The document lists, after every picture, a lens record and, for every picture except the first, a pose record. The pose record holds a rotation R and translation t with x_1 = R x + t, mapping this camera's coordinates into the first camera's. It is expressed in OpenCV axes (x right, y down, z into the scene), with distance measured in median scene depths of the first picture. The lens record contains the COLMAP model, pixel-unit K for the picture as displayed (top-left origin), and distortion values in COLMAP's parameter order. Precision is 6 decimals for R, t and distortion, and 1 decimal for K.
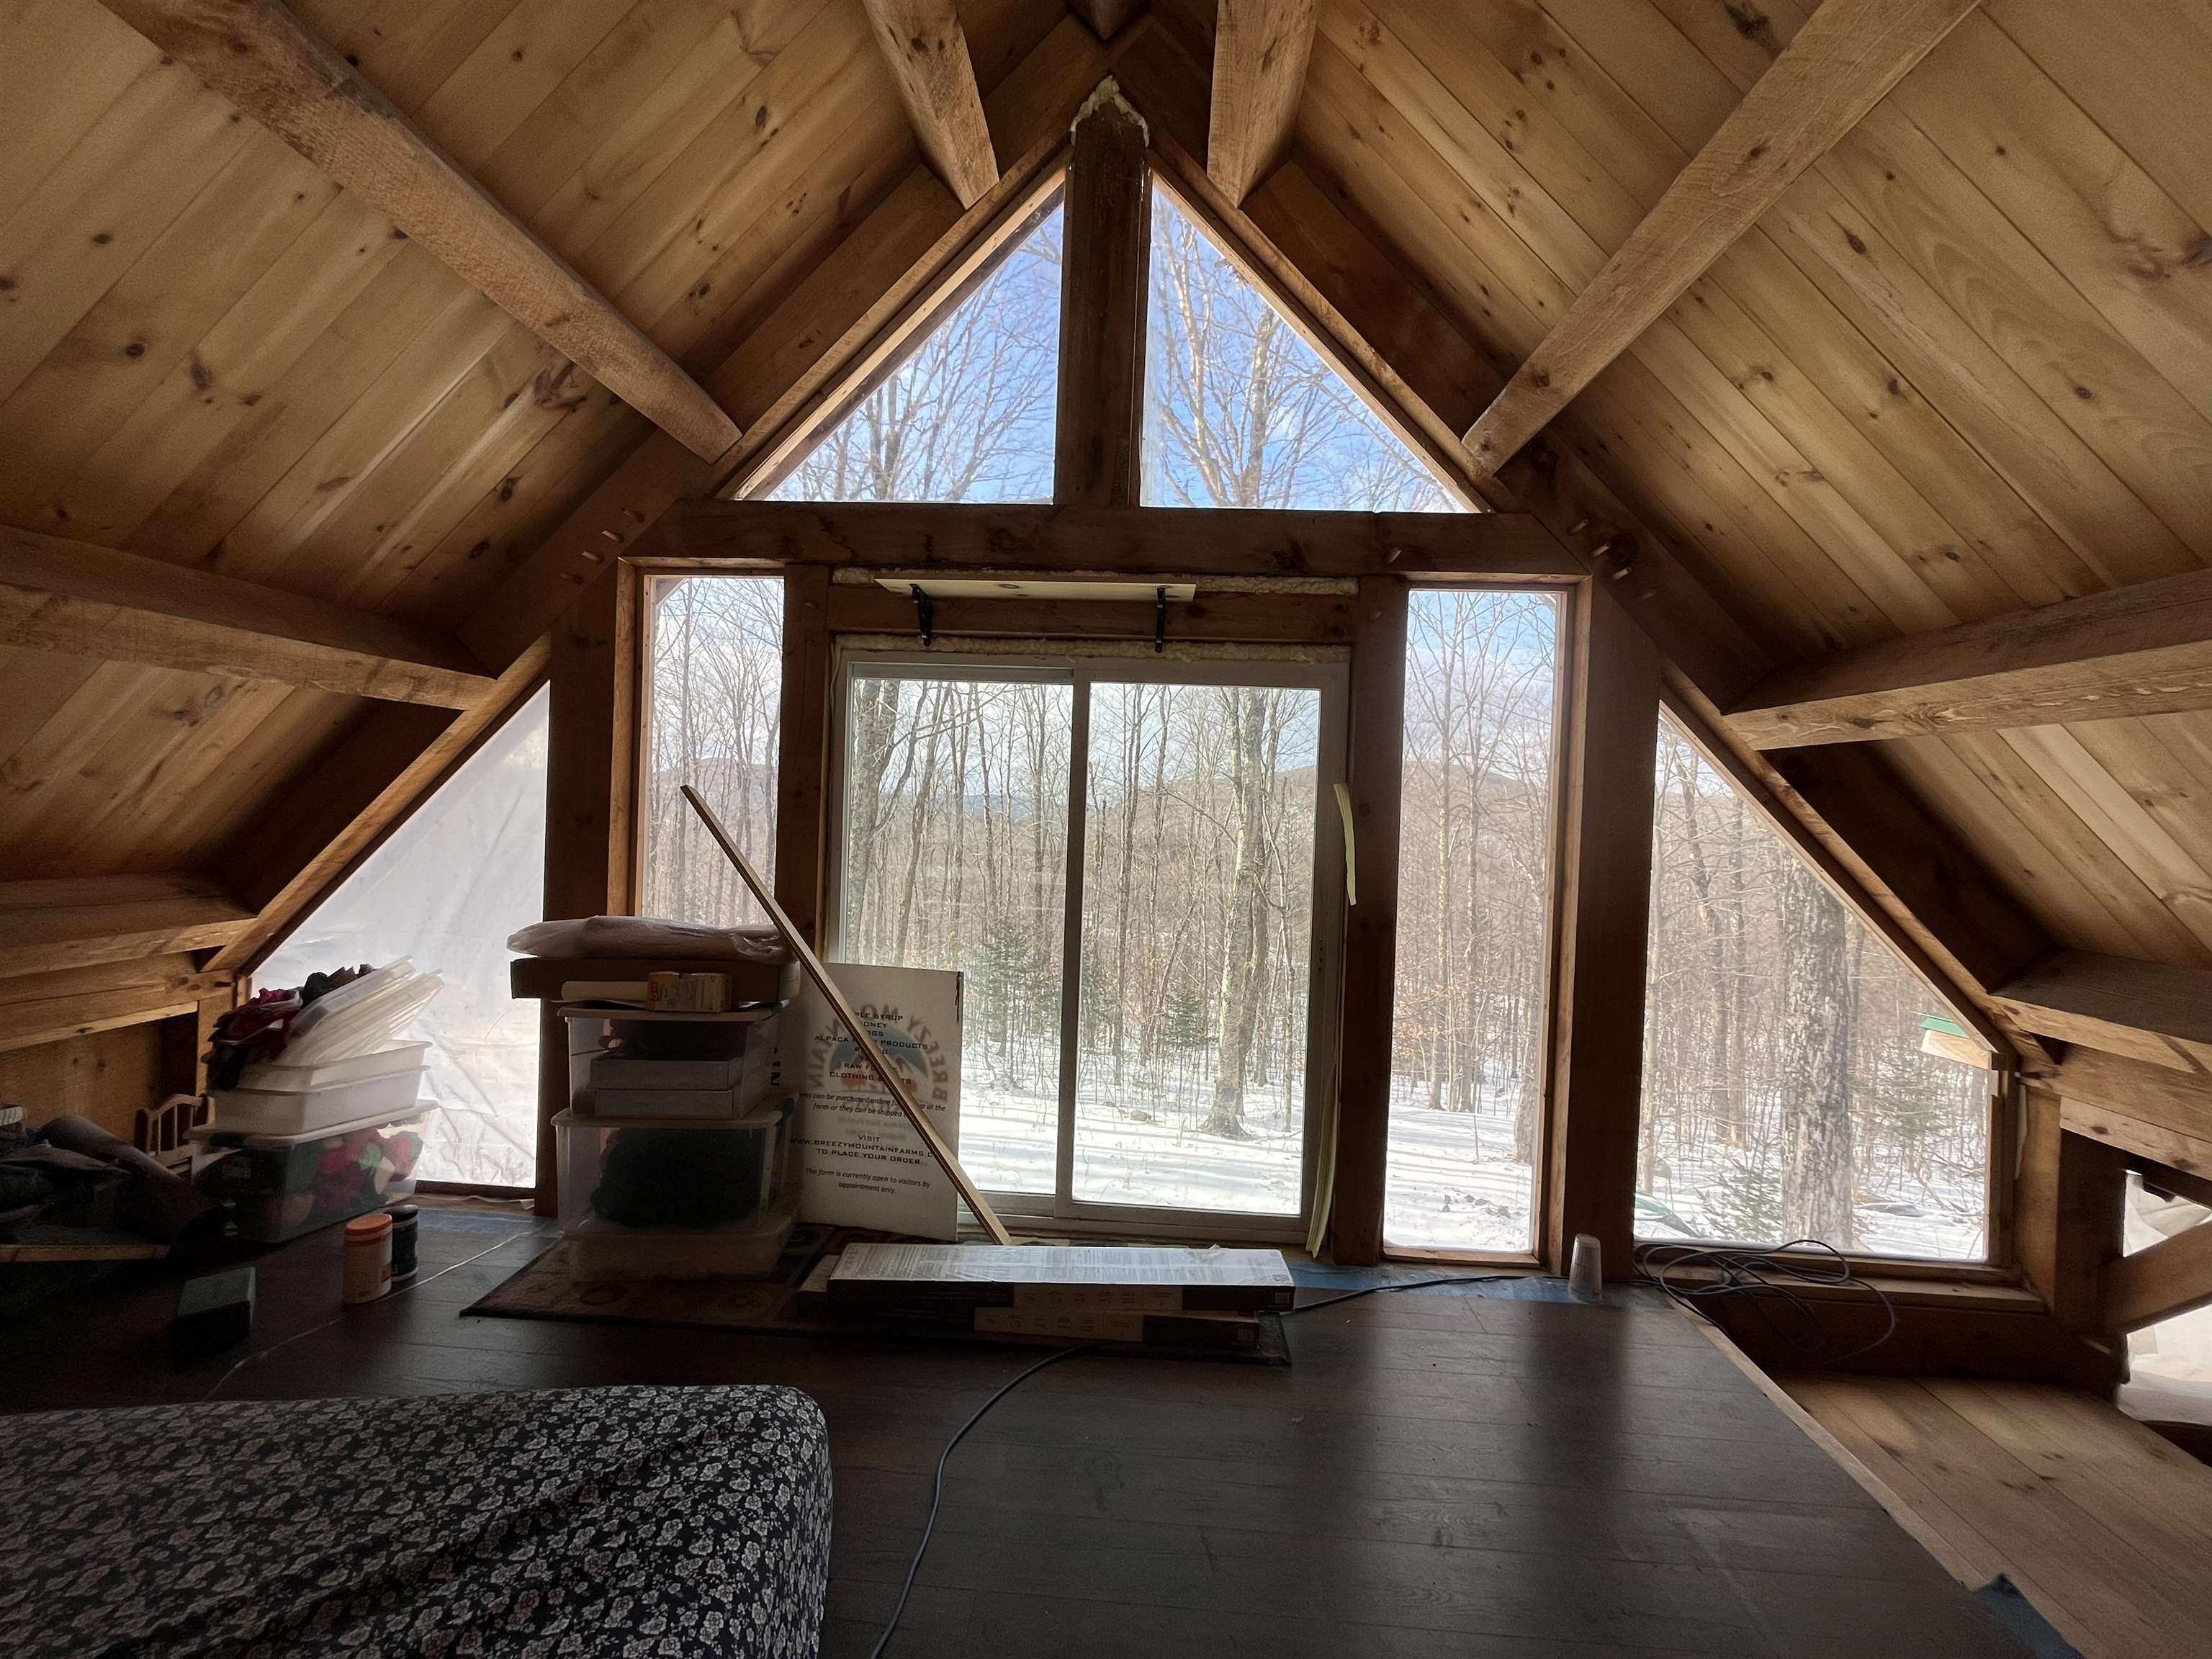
lens RADIAL K [[884.4, 0, 1107.0], [0, 884.4, 833.8], [0, 0, 1]] dist [-0.000193, -0.000019]
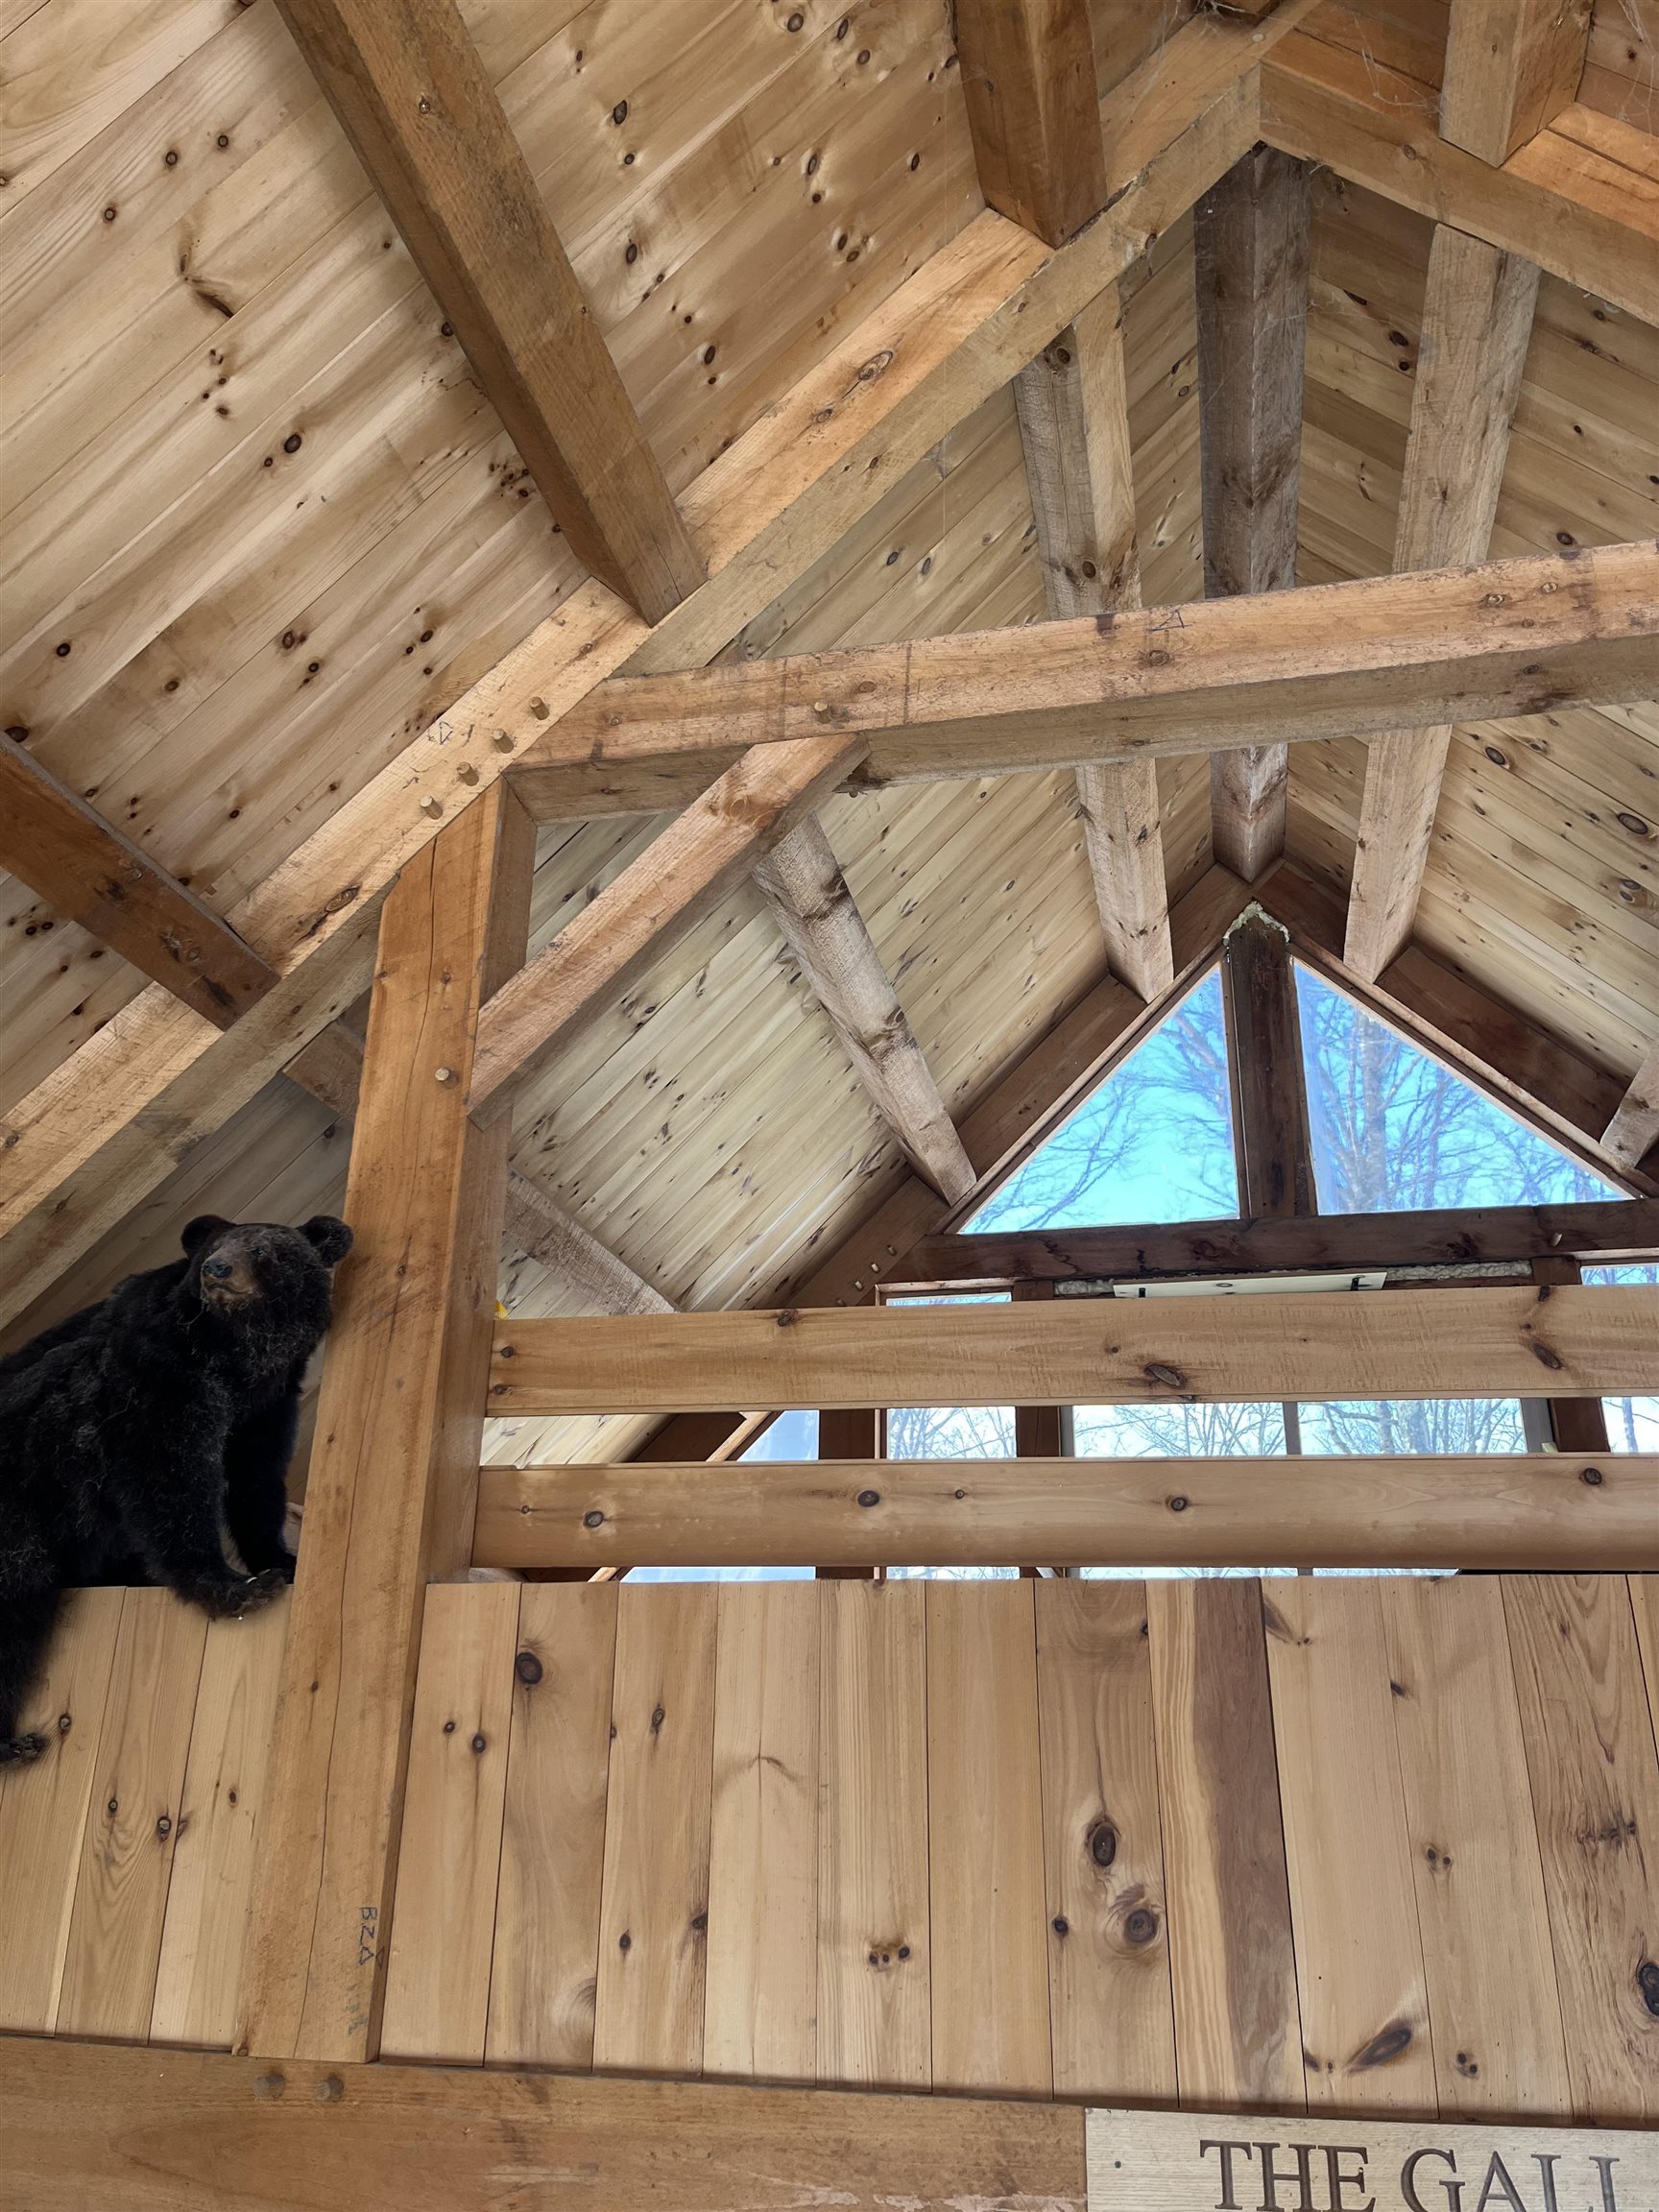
lens RADIAL K [[1664.1, 0, 821.6], [0, 1664.1, 1107.7], [0, 0, 1]] dist [0.004950, -0.000965]
pose [[0.984450, -0.079752, -0.156517, -0.259099], [0.008460, 0.911491, -0.411233, 0.401125], [0.175461, 0.403514, 0.897992, -1.152810]]
